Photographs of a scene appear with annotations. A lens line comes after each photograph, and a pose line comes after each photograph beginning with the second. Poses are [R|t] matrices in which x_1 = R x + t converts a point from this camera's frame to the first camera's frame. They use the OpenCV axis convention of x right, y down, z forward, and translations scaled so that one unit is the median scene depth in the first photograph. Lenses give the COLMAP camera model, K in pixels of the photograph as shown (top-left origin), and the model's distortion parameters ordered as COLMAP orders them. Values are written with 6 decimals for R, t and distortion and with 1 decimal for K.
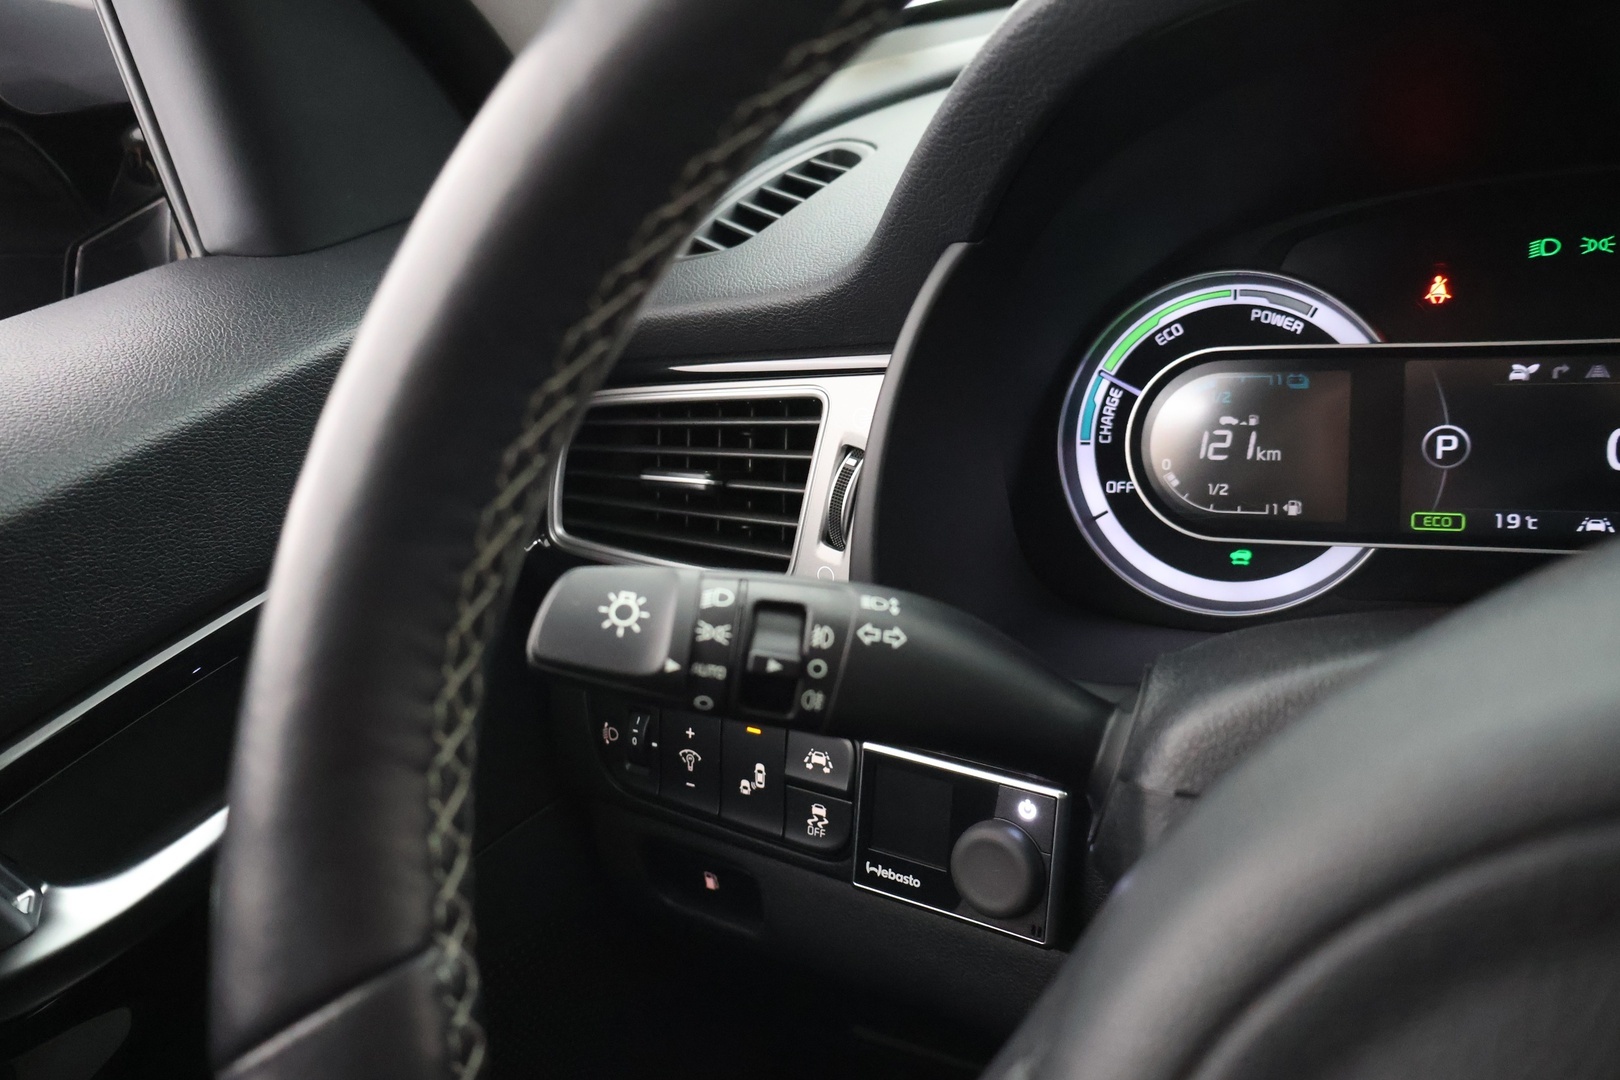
lens RADIAL K [[1345.1, 0, 804.1], [0, 1345.1, 538.6], [0, 0, 1]] dist [-0.009725, 0.005684]
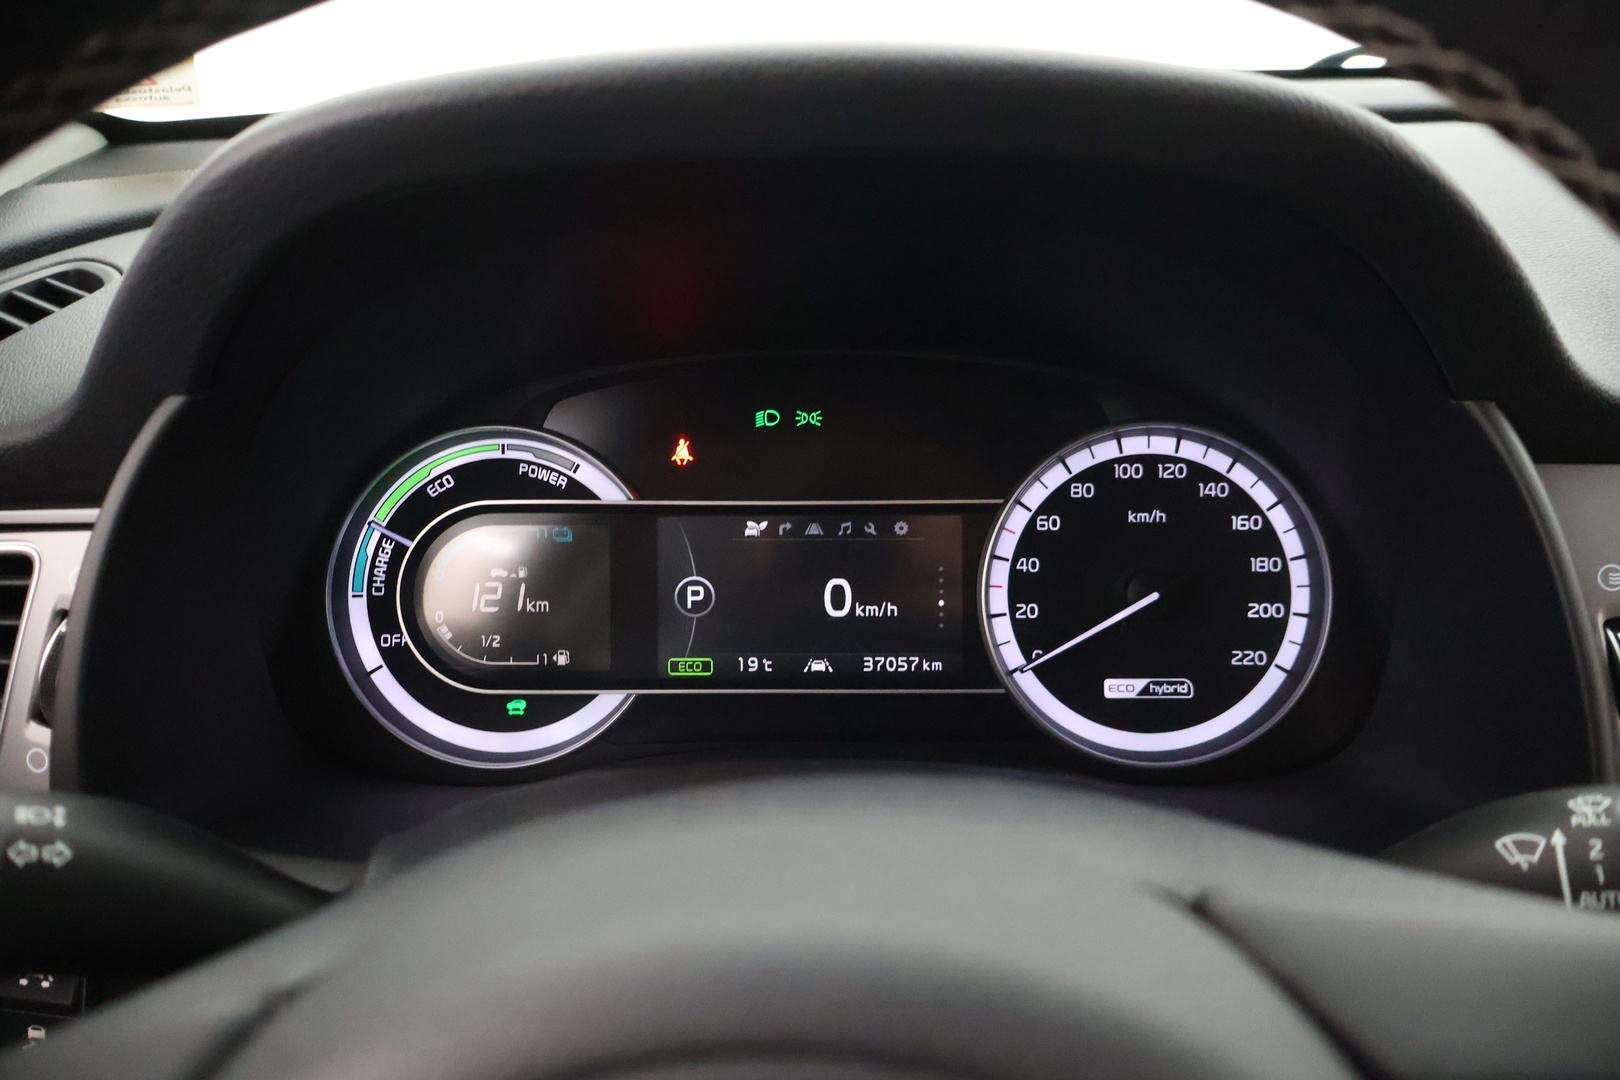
lens RADIAL K [[1345.1, 0, 809.0], [0, 1345.1, 544.9], [0, 0, 1]] dist [-0.009725, 0.005684]
pose [[0.896173, -0.005716, 0.443668, 0.077539], [0.040199, 0.996851, -0.068355, -0.030555], [-0.441880, 0.079093, 0.893580, -0.005877]]
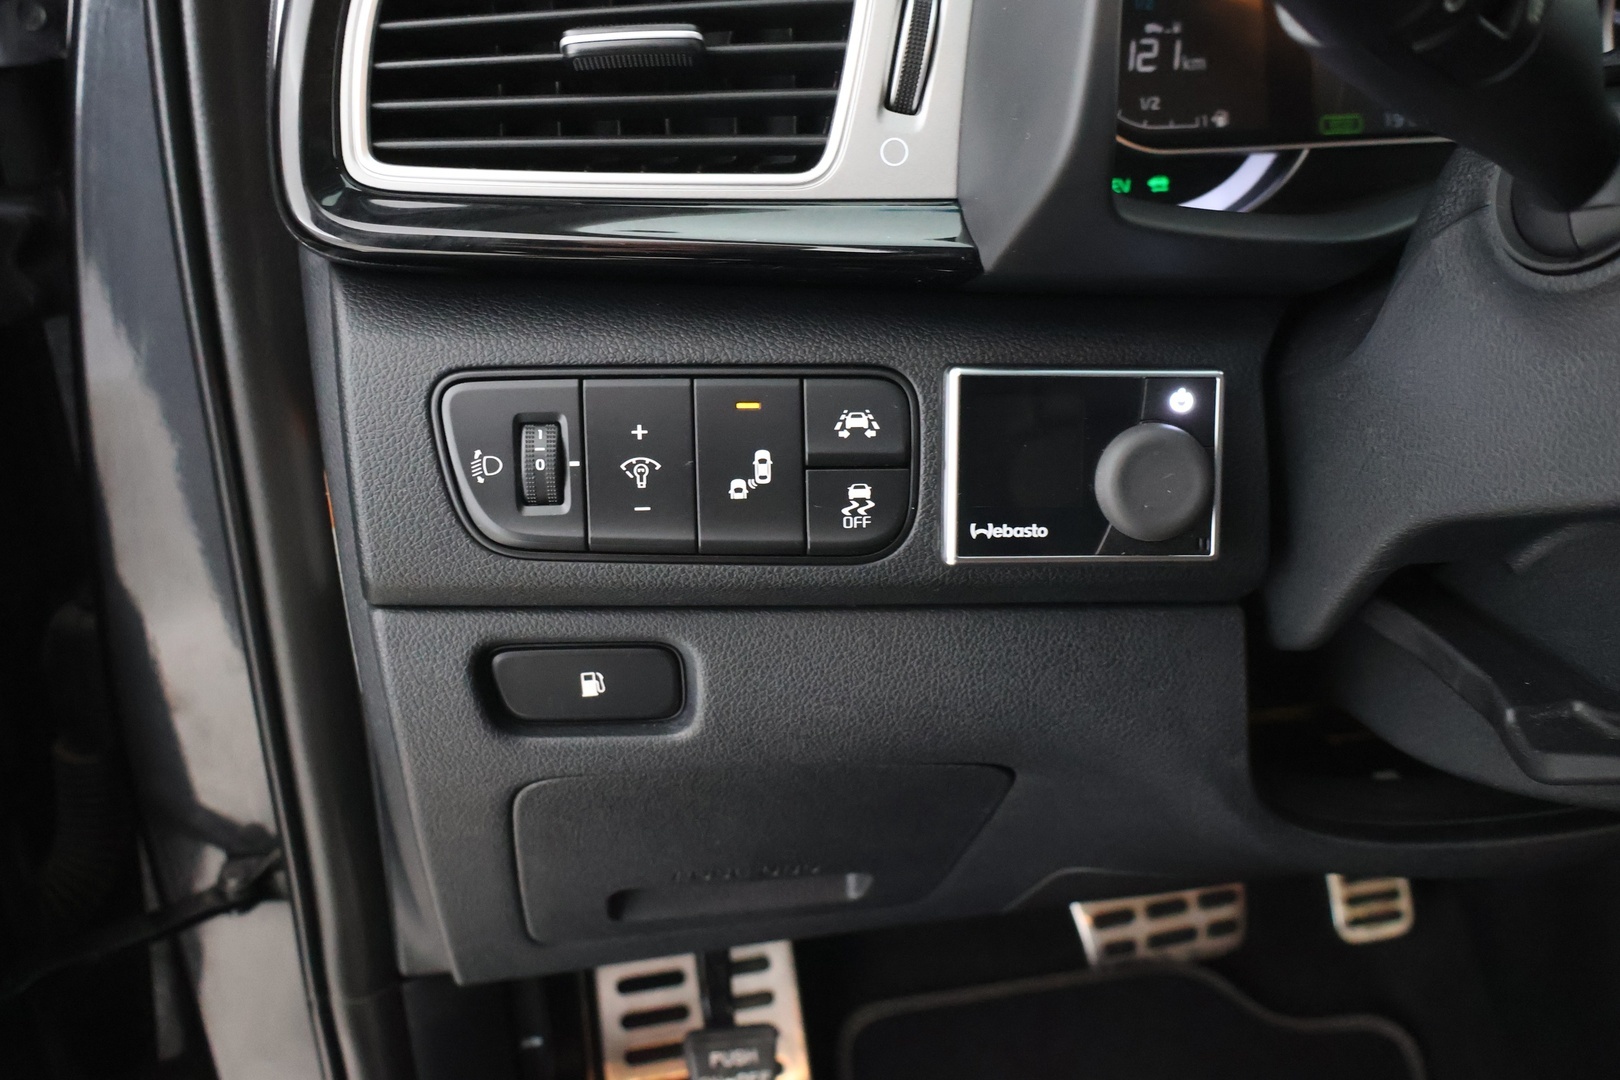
lens RADIAL K [[1345.1, 0, 807.1], [0, 1345.1, 544.1], [0, 0, 1]] dist [-0.009725, 0.005684]
pose [[0.770936, -0.120442, 0.625420, -0.507196], [0.133695, 0.990682, 0.025982, 0.214754], [-0.622722, 0.063585, 0.779855, 0.441758]]
